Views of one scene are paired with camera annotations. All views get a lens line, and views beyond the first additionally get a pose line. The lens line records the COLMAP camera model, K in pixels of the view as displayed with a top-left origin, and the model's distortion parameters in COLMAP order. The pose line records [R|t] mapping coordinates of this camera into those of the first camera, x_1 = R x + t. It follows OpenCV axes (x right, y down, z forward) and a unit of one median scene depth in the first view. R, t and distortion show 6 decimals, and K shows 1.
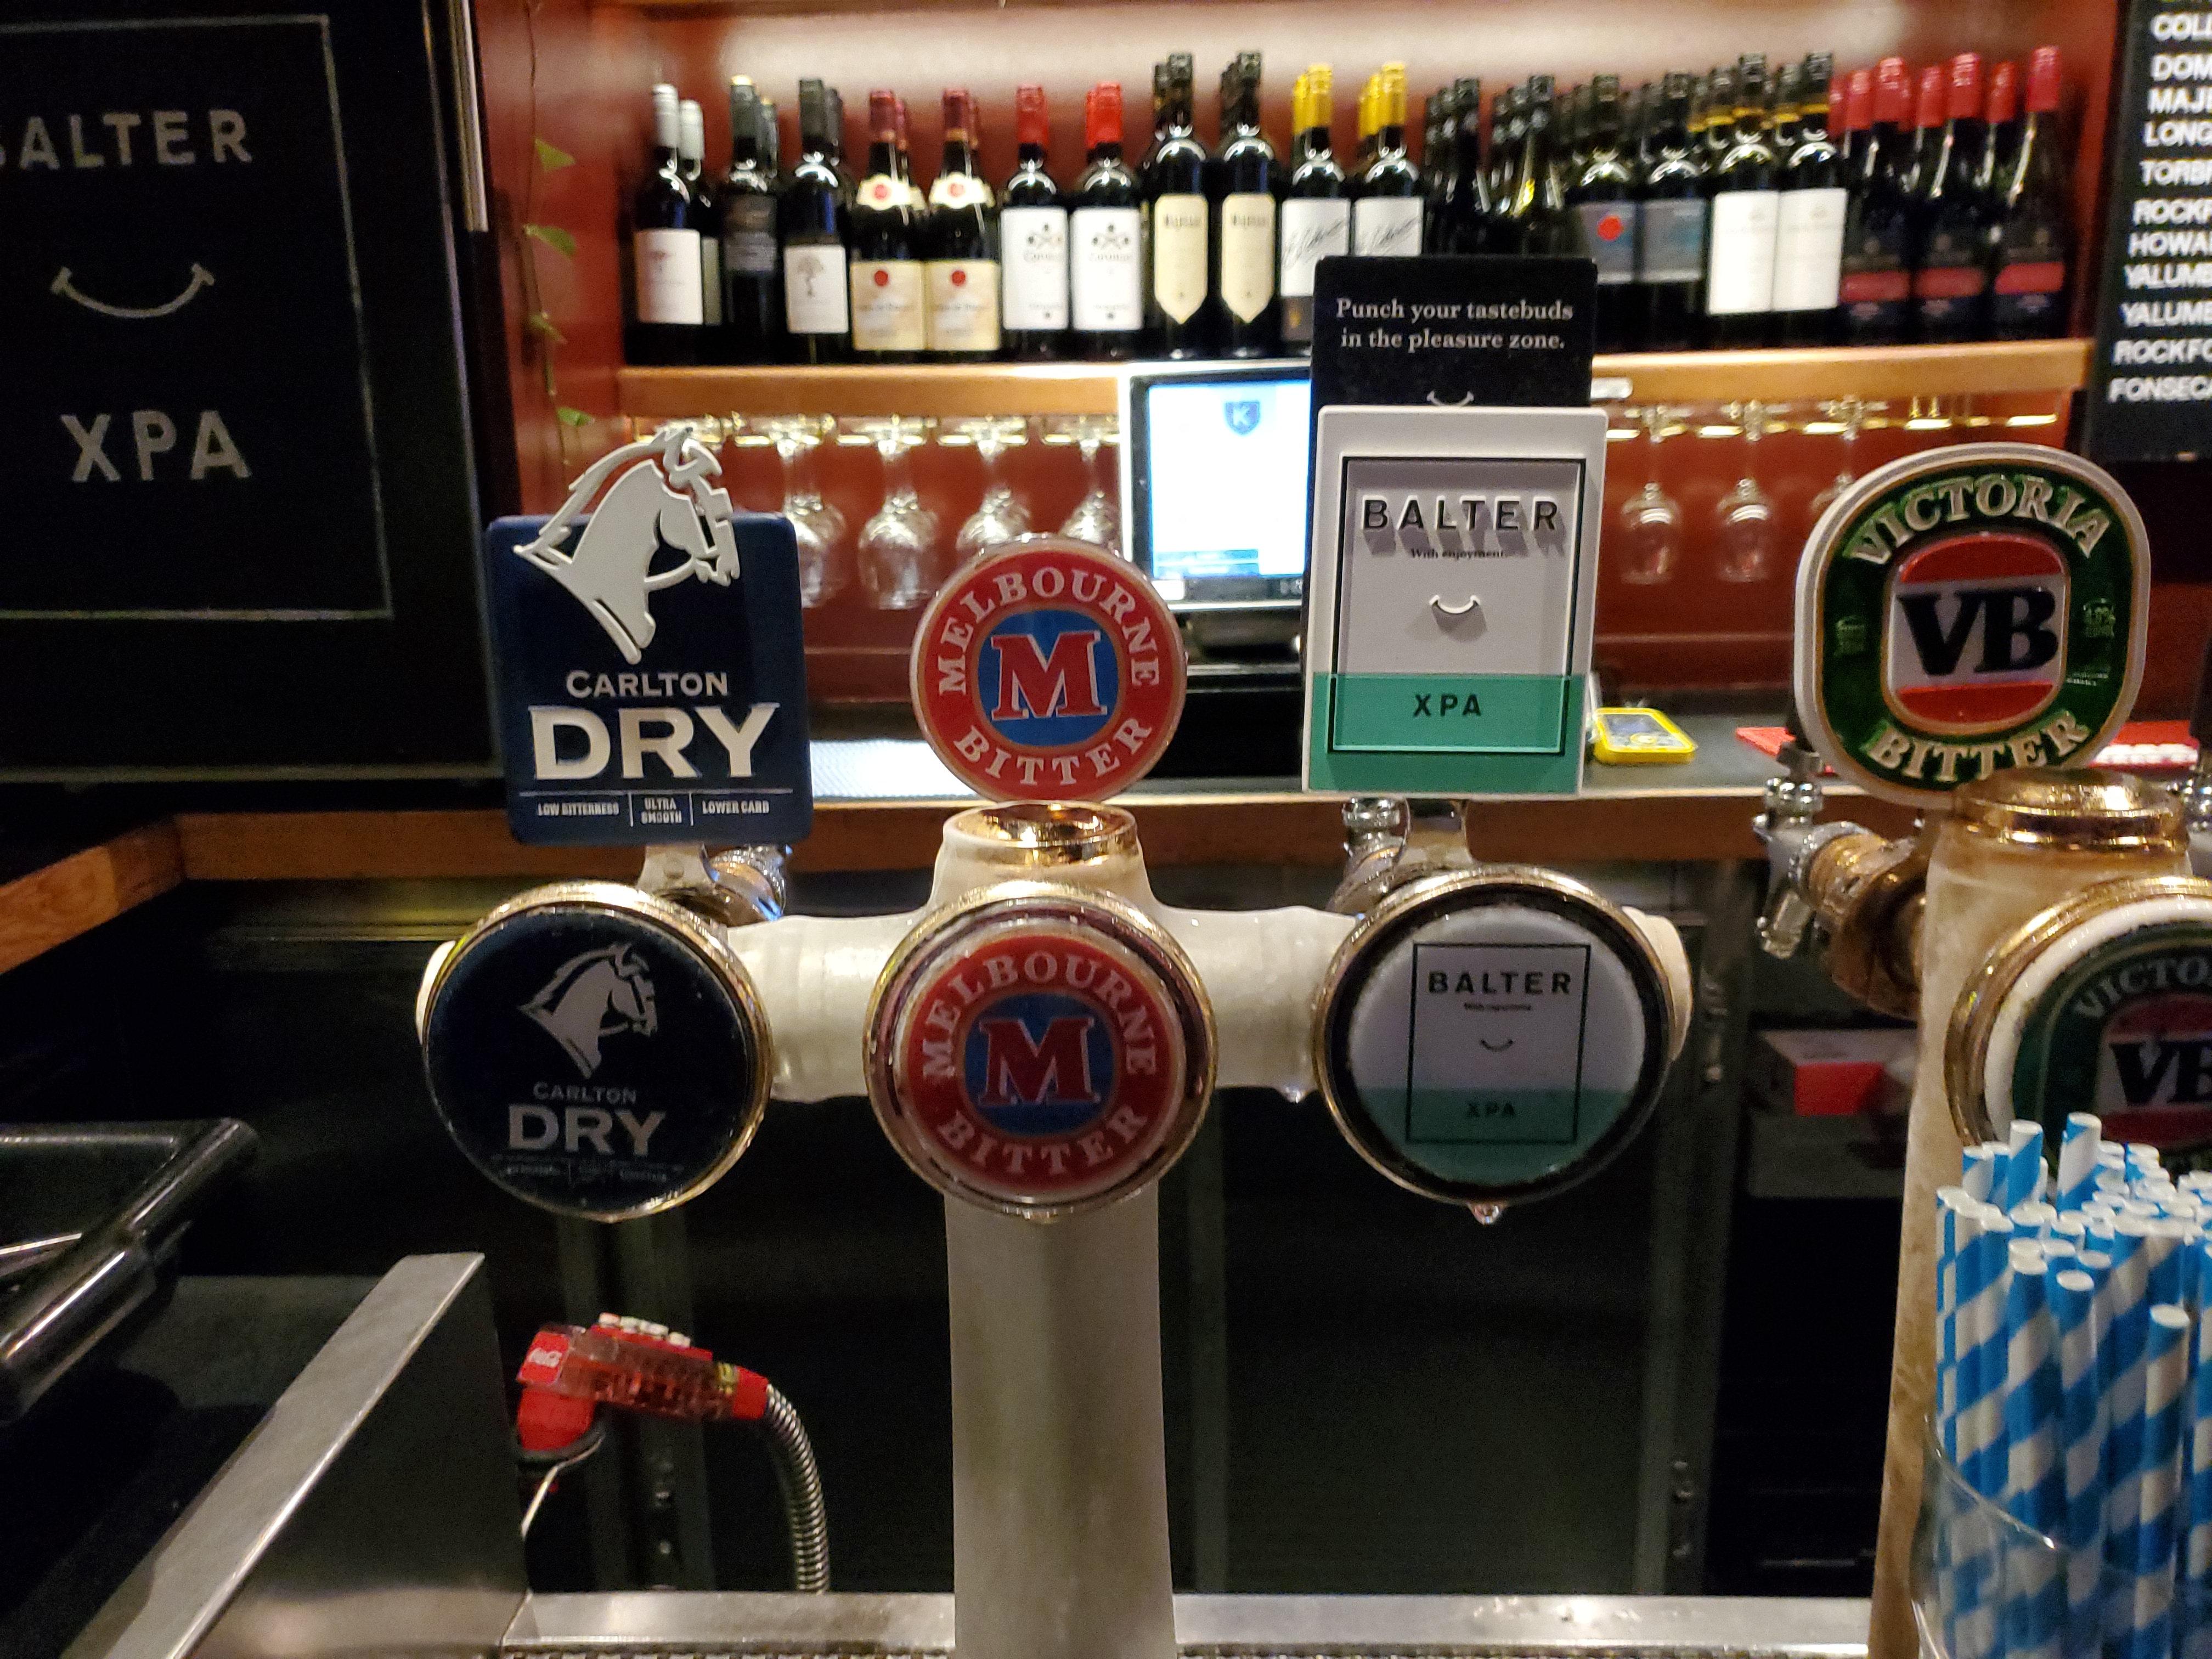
lens RADIAL K [[1710.6, 0, 1047.3], [0, 1710.6, 834.8], [0, 0, 1]] dist [-0.016387, 0.032828]
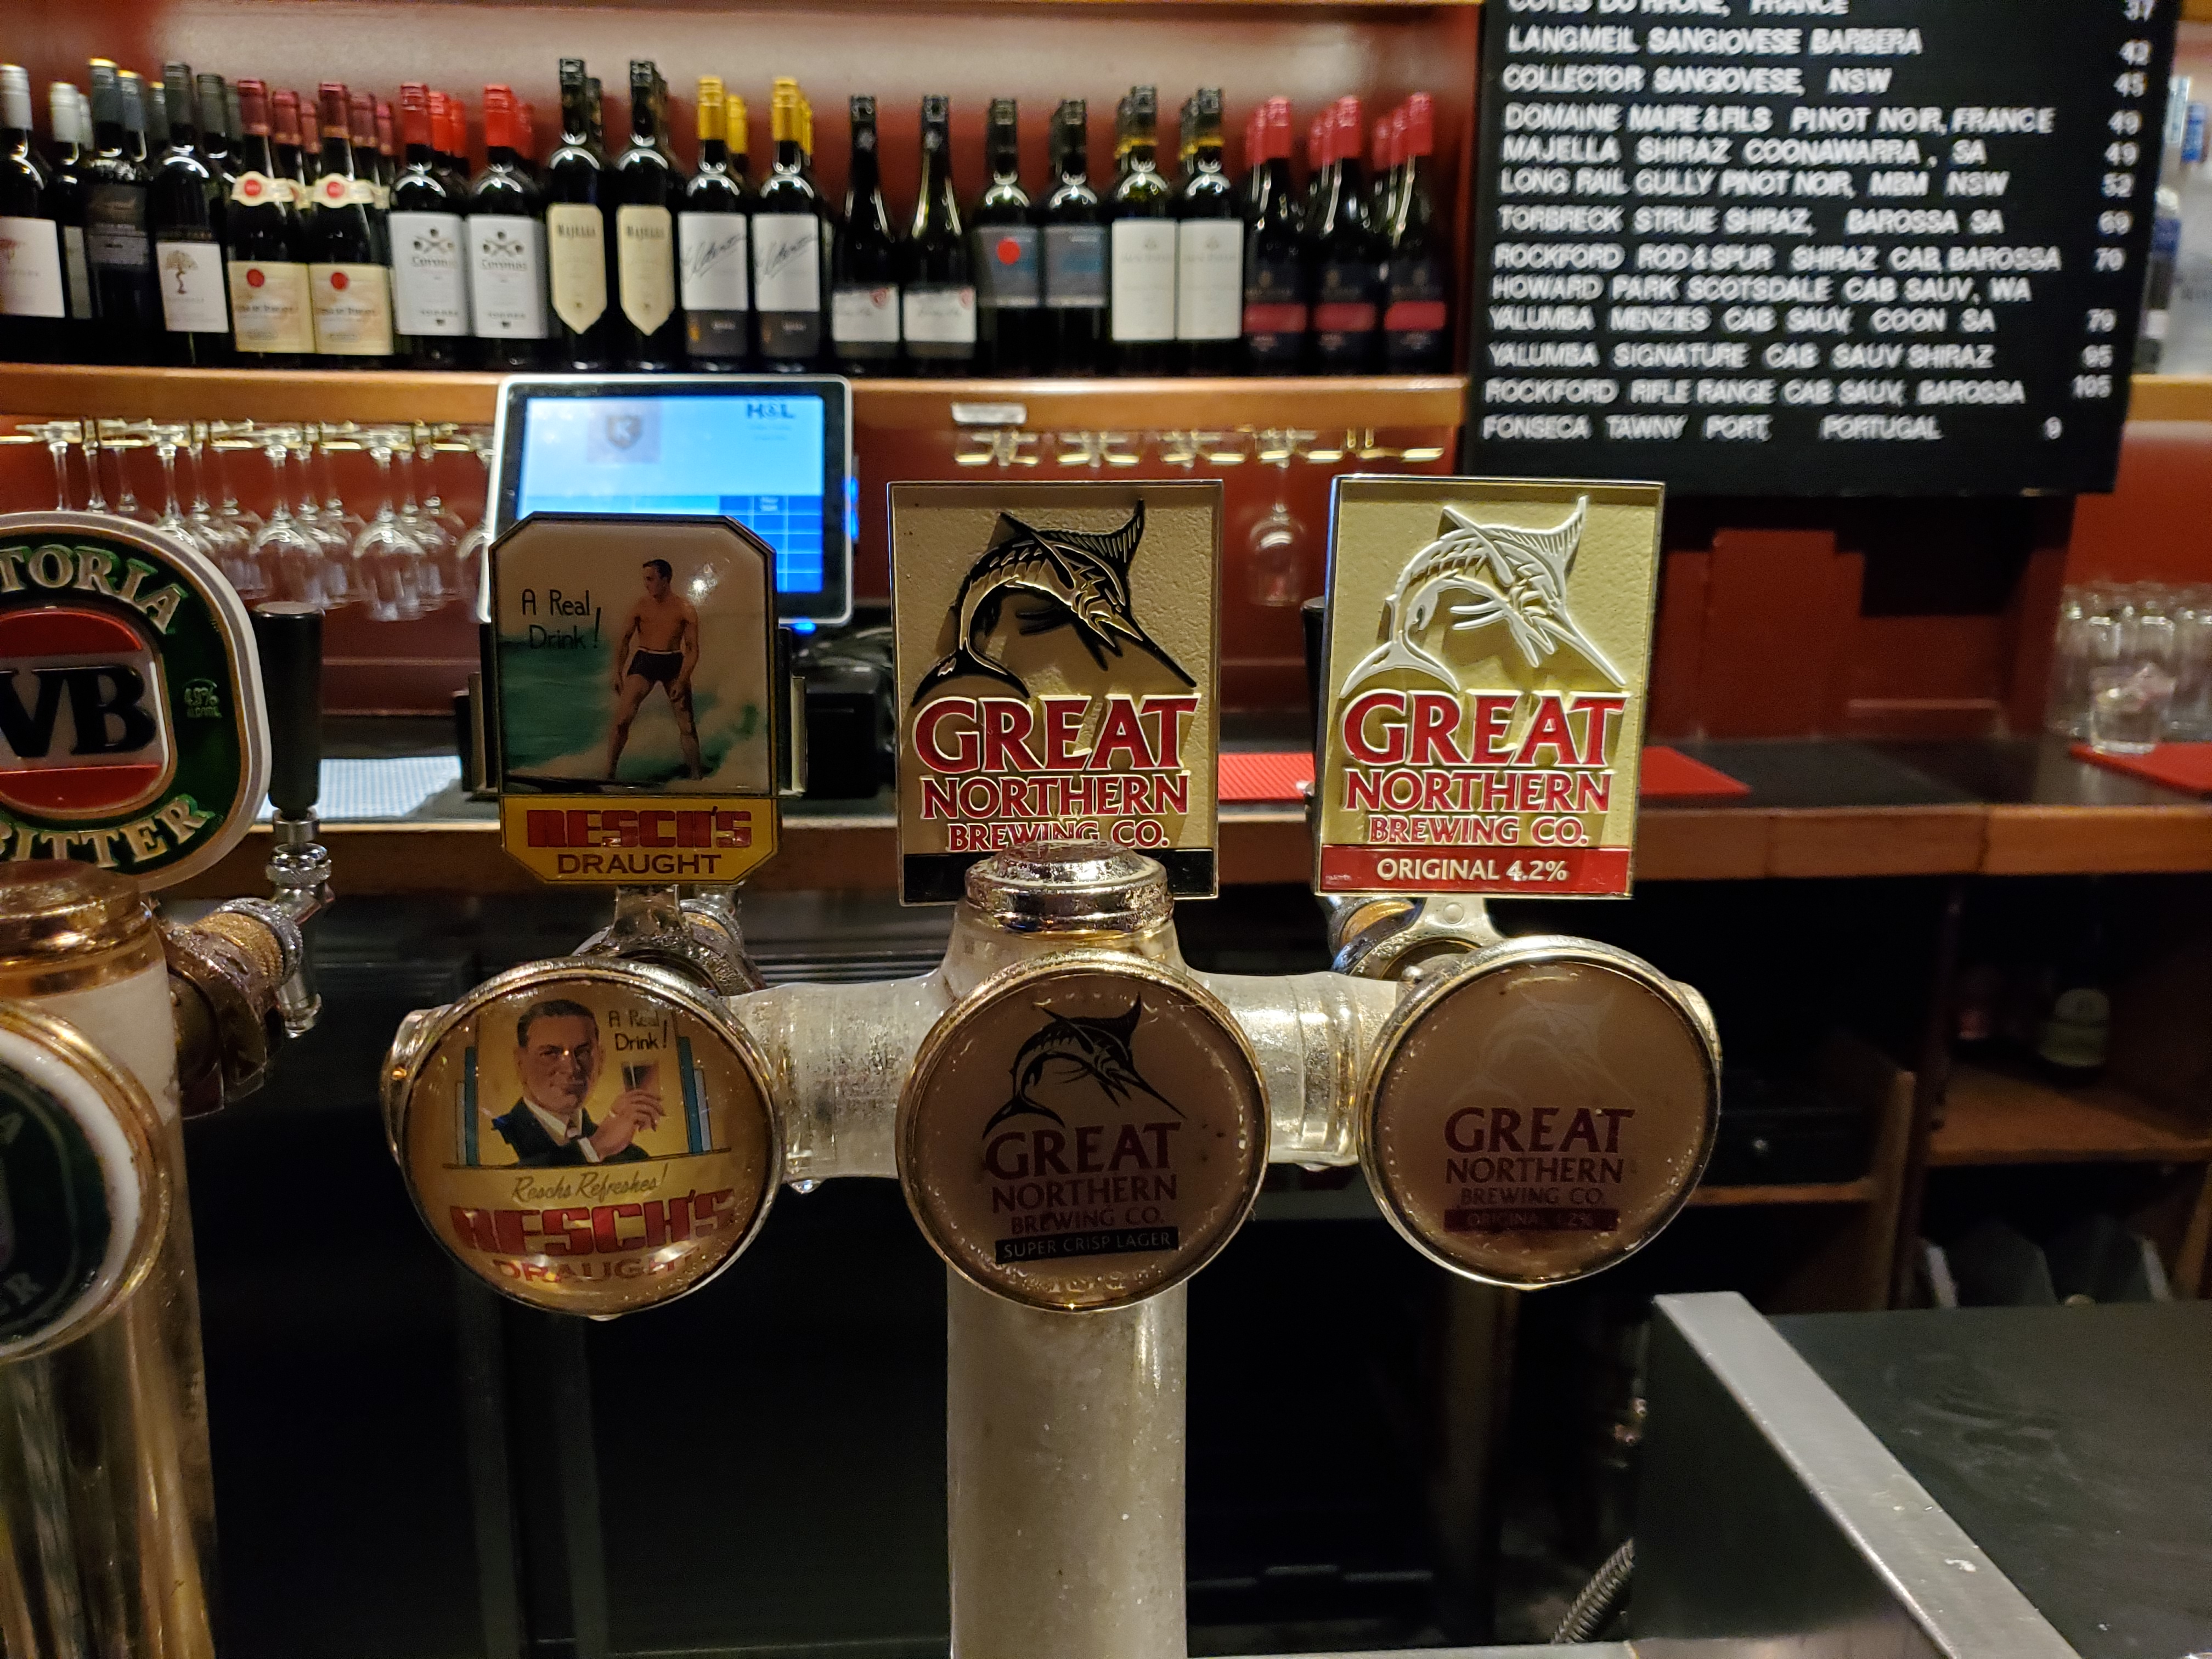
lens RADIAL K [[1699.2, 0, 1102.8], [0, 1699.2, 818.7], [0, 0, 1]] dist [0.001160, 0.010048]
pose [[0.996006, 0.004664, 0.089162, 0.312962], [-0.003978, 0.999961, -0.007871, -0.016760], [-0.089195, 0.007485, 0.995986, 0.006670]]
